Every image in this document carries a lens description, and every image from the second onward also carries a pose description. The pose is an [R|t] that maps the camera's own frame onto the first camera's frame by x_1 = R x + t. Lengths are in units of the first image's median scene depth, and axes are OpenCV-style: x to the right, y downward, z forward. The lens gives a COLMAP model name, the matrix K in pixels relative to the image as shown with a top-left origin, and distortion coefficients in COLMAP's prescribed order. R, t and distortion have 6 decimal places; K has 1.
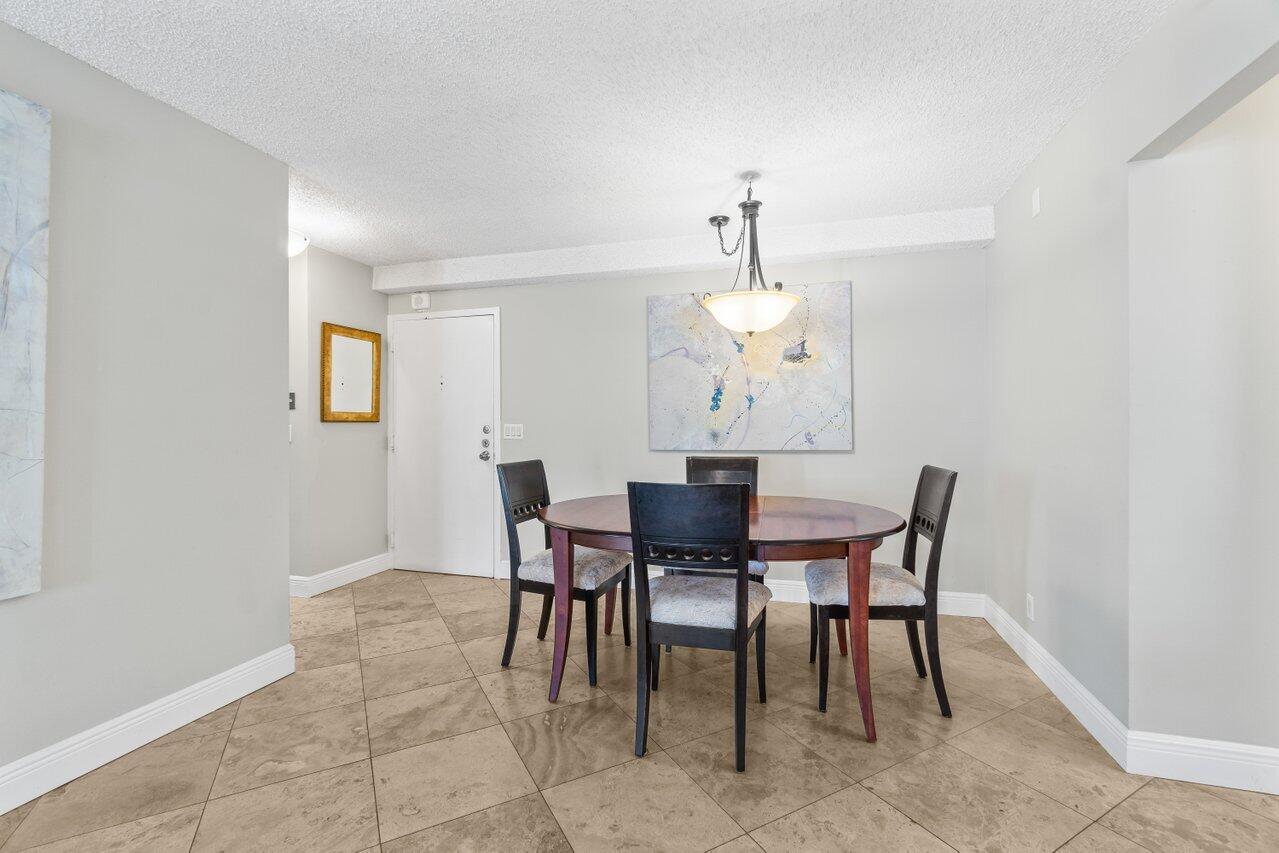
lens RADIAL K [[555.4, 0, 637.9], [0, 555.4, 420.2], [0, 0, 1]] dist [-0.006825, 0.002217]
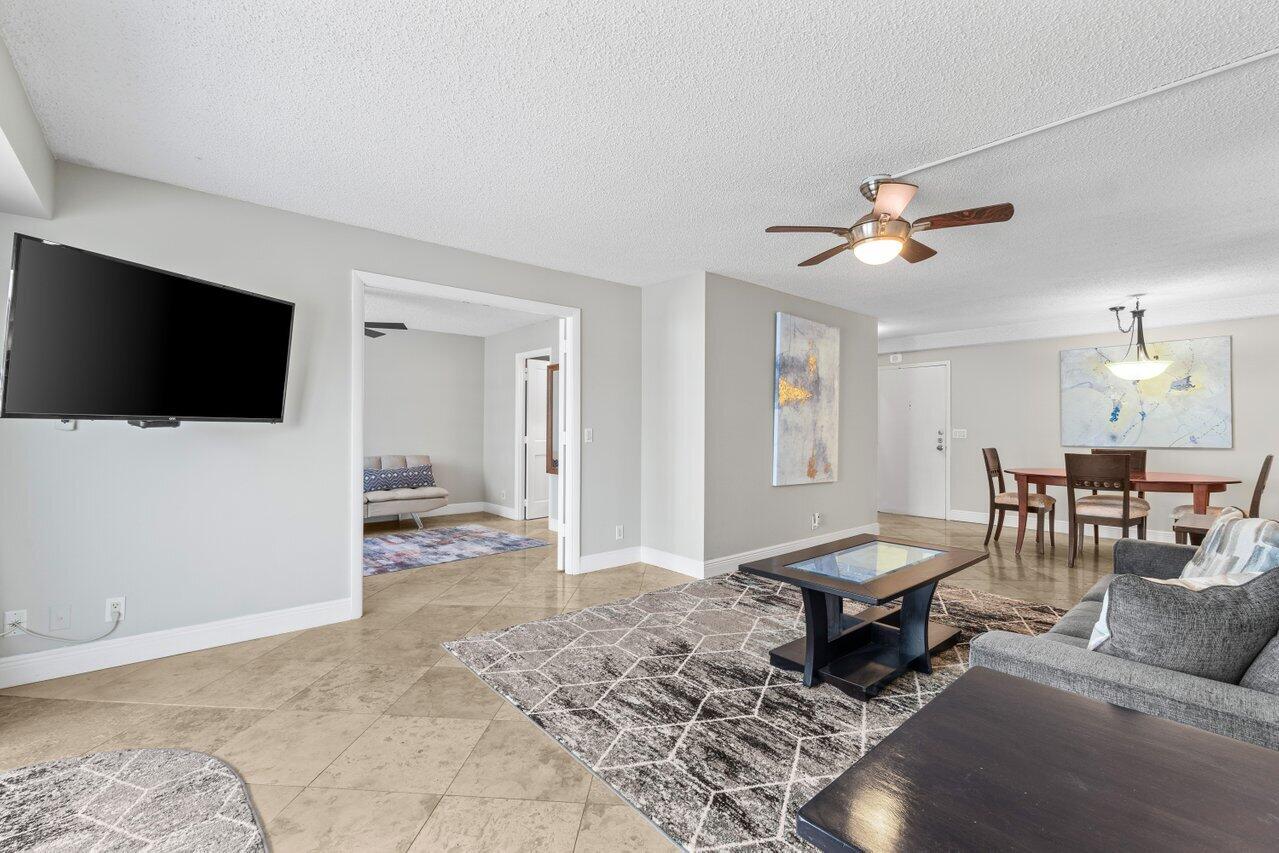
lens RADIAL K [[555.4, 0, 640.4], [0, 555.4, 426.9], [0, 0, 1]] dist [-0.006825, 0.002217]
pose [[0.837967, 0.003393, -0.545711, -0.140041], [-0.000340, 0.999984, 0.005695, -0.011255], [0.545721, -0.004587, 0.837954, -1.131900]]
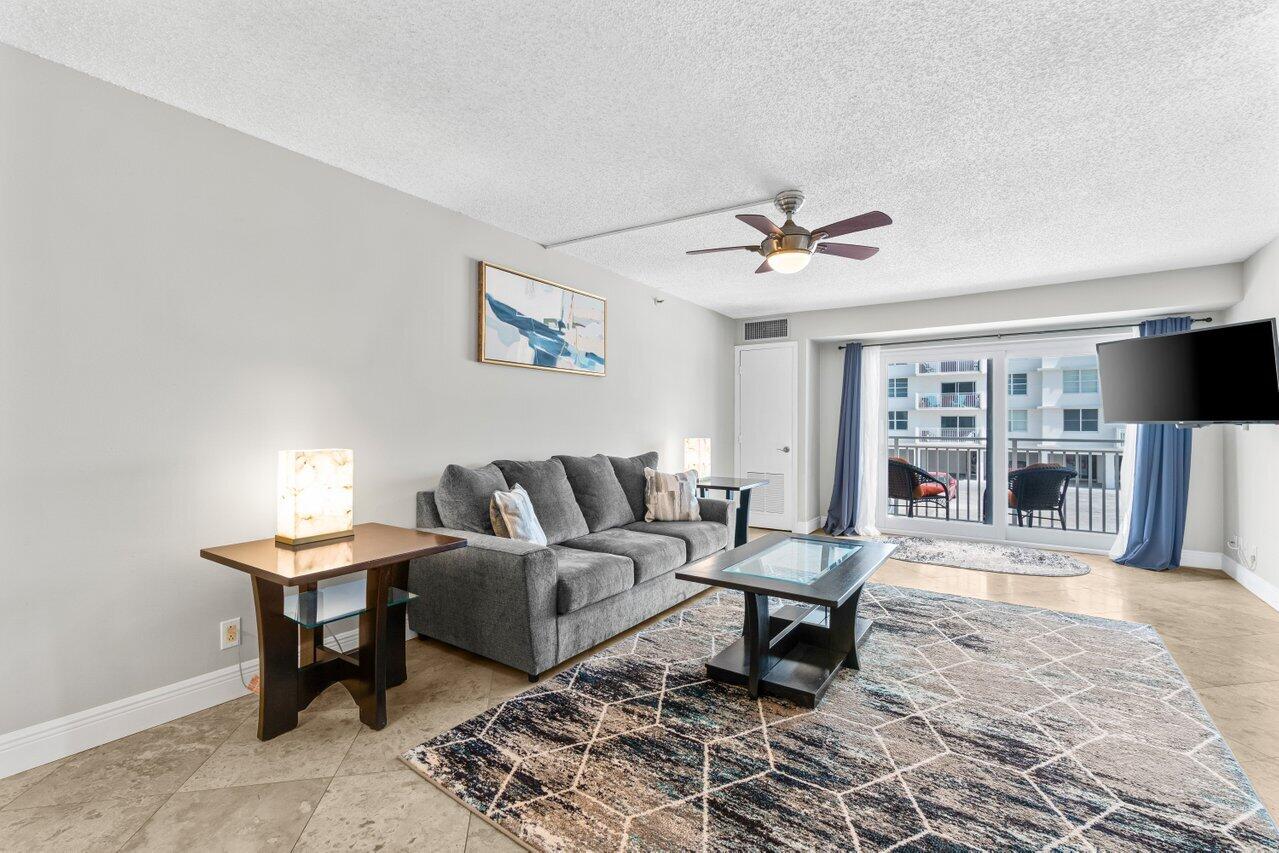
lens RADIAL K [[555.4, 0, 642.2], [0, 555.4, 421.9], [0, 0, 1]] dist [-0.006825, 0.002217]
pose [[-0.952292, -0.002645, 0.305176, -0.330562], [-0.007215, 0.999878, -0.013850, 0.005242], [-0.305102, -0.015391, -0.952195, 0.564939]]
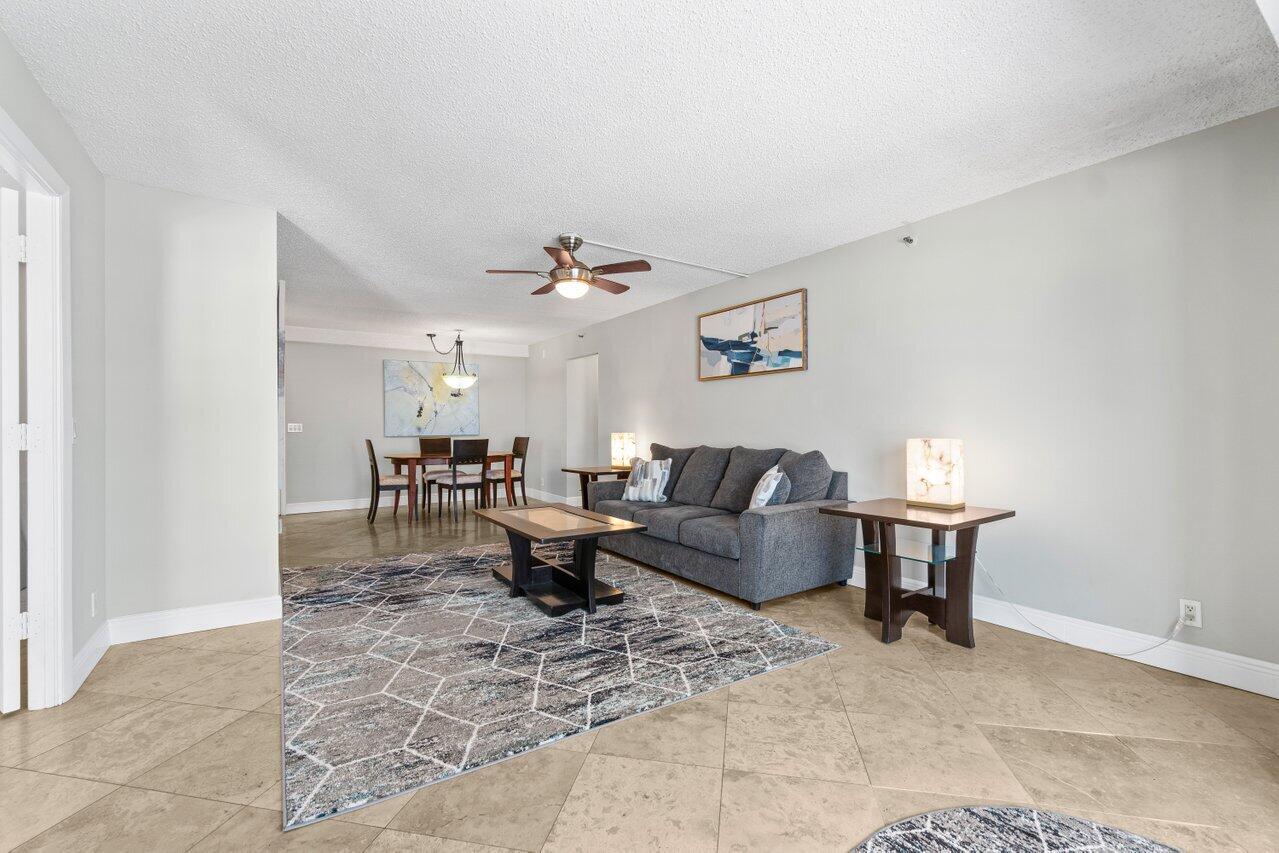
lens RADIAL K [[555.4, 0, 631.6], [0, 555.4, 425.0], [0, 0, 1]] dist [-0.006825, 0.002217]
pose [[0.648681, 0.000091, 0.761060, -1.018349], [-0.003179, 0.999992, 0.002590, 0.004929], [-0.761054, -0.004100, 0.648676, -1.077417]]
